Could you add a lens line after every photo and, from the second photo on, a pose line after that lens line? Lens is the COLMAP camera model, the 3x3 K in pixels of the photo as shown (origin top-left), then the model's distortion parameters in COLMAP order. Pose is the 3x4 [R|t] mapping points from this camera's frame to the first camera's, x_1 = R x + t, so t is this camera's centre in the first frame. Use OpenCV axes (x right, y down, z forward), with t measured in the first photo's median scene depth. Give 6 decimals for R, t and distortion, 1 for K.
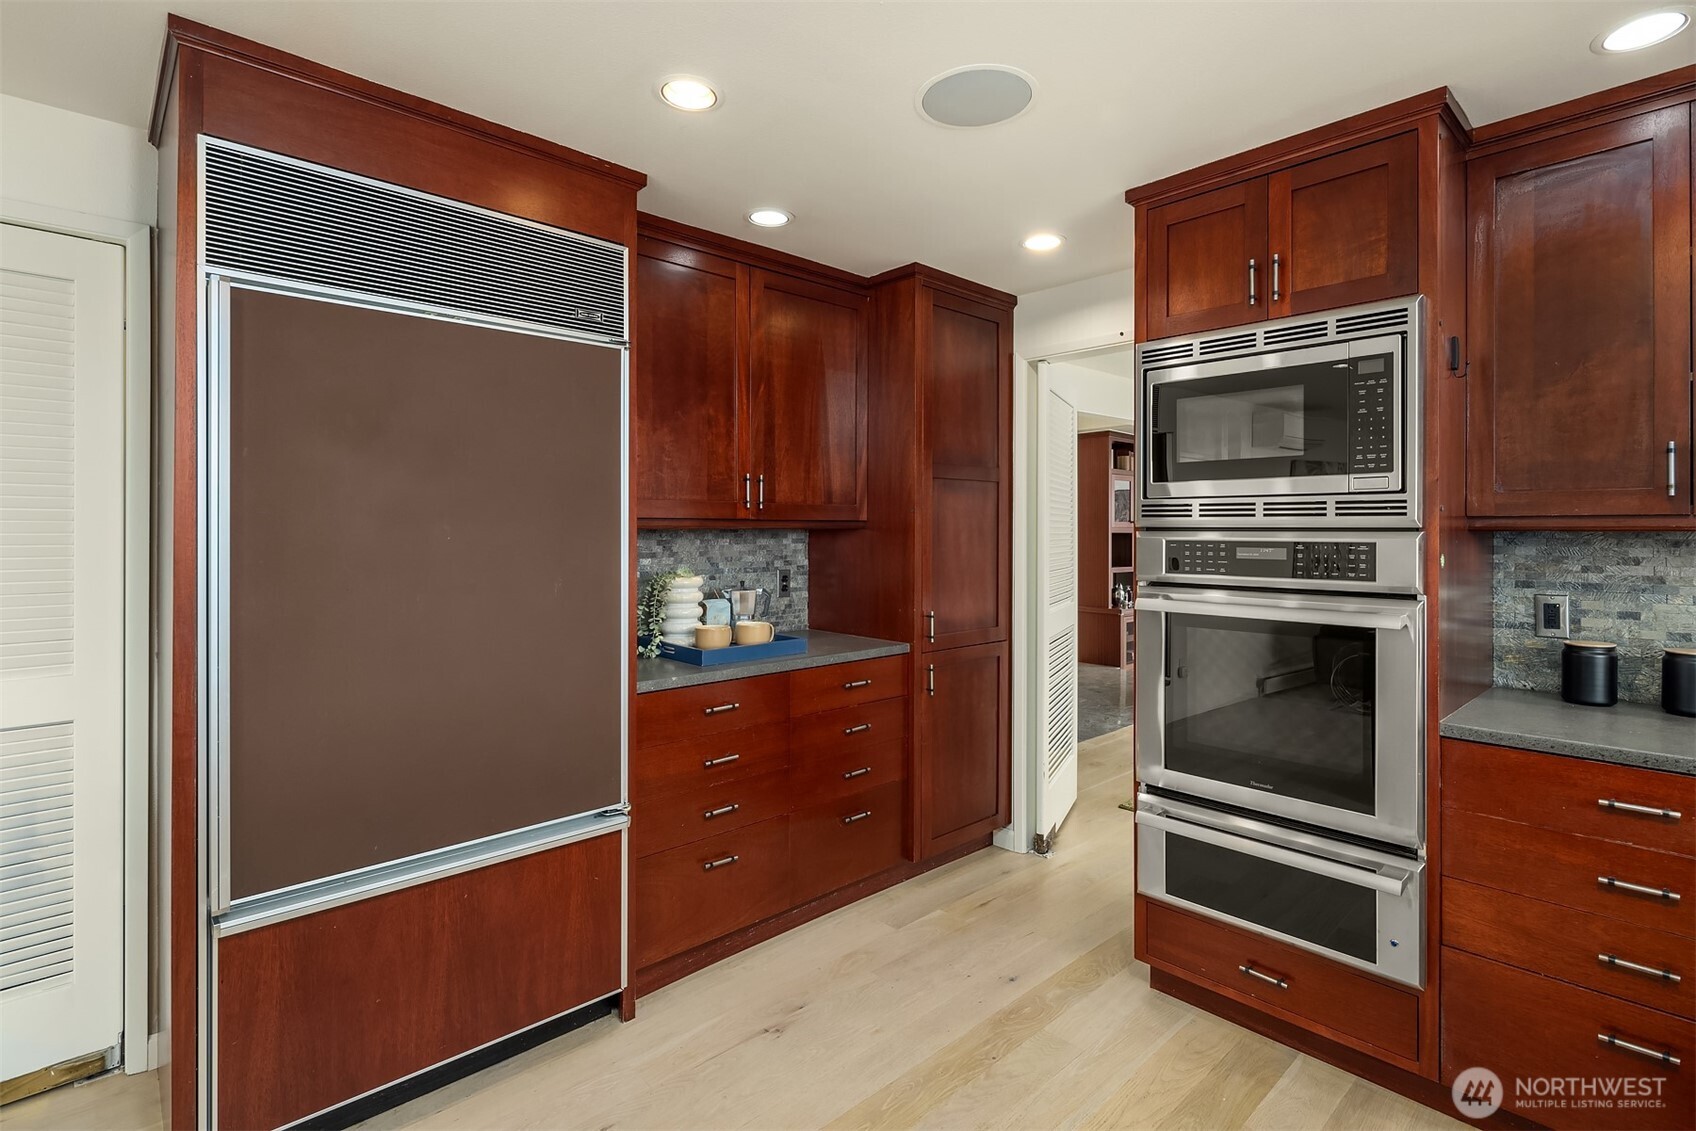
lens RADIAL K [[825.9, 0, 844.4], [0, 825.9, 531.2], [0, 0, 1]] dist [0.001097, -0.000032]
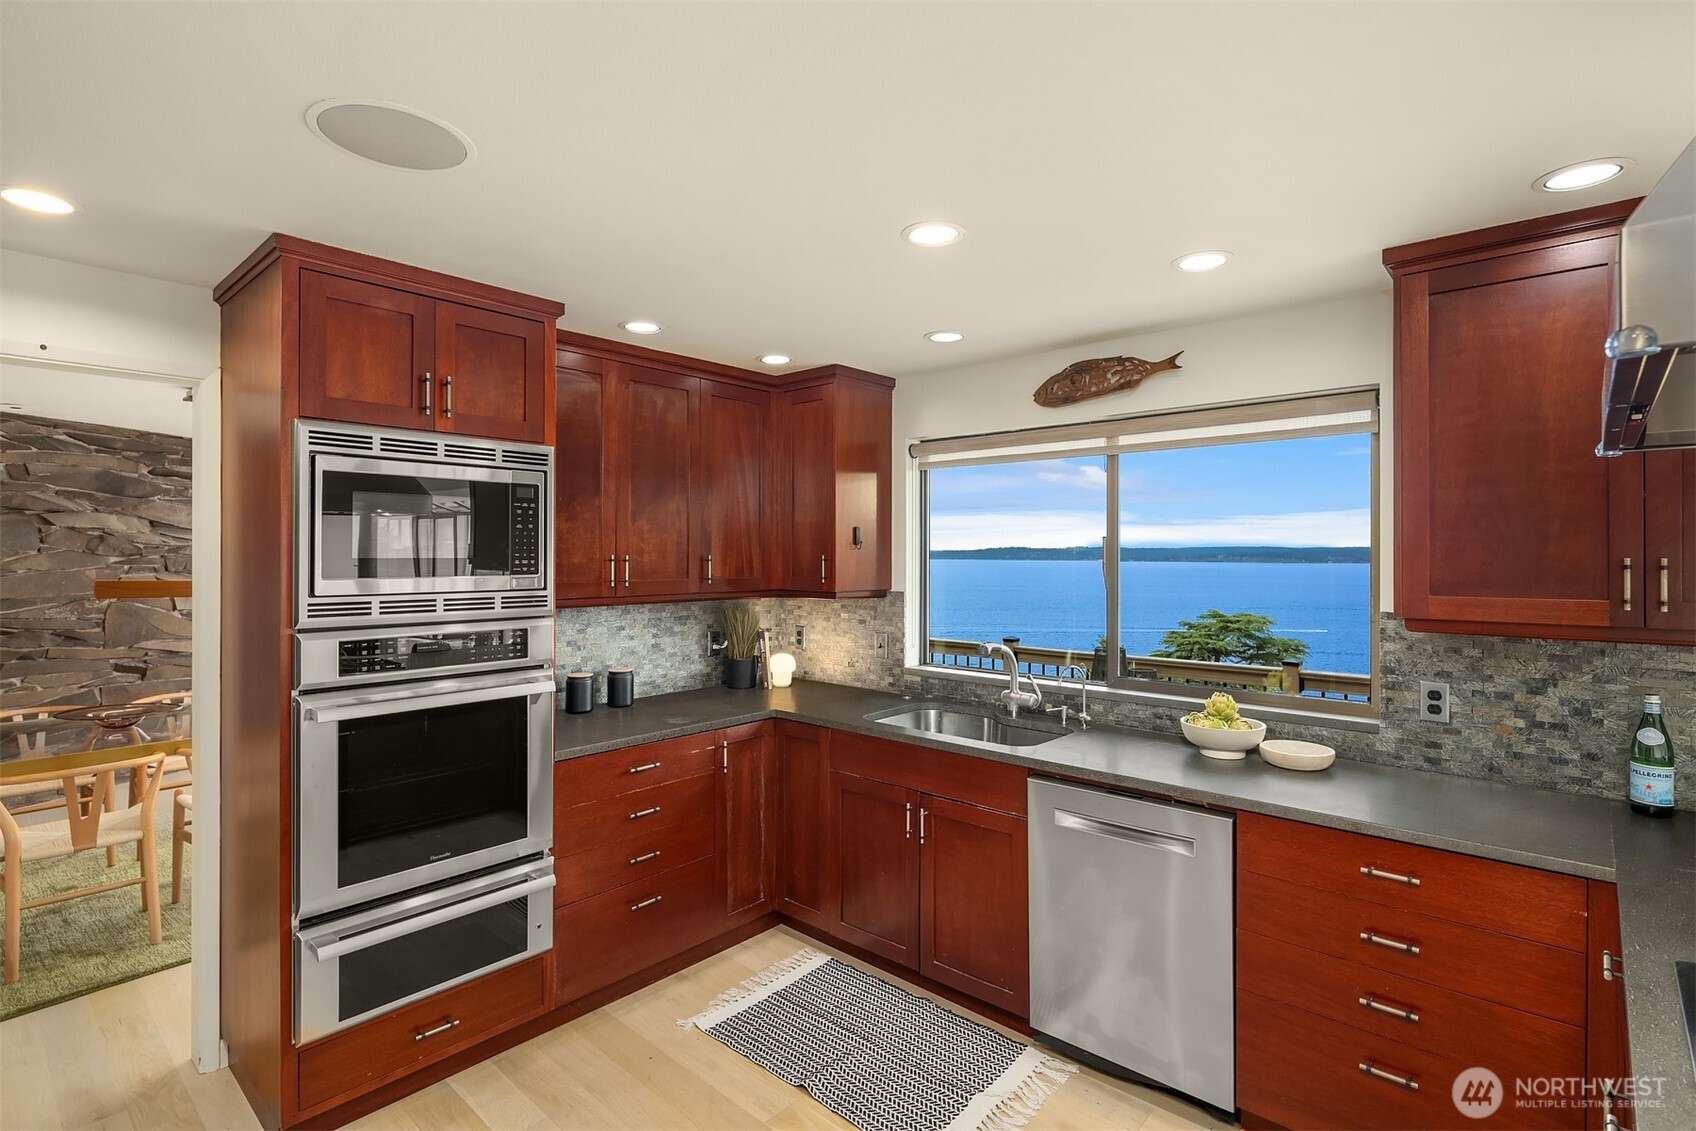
lens RADIAL K [[820.7, 0, 843.3], [0, 820.7, 554.8], [0, 0, 1]] dist [-0.000570, -0.000166]
pose [[-0.093430, -0.005852, 0.995609, -0.686756], [-0.000352, 0.999983, 0.005844, -0.109018], [-0.995626, 0.000196, -0.093431, 0.620332]]
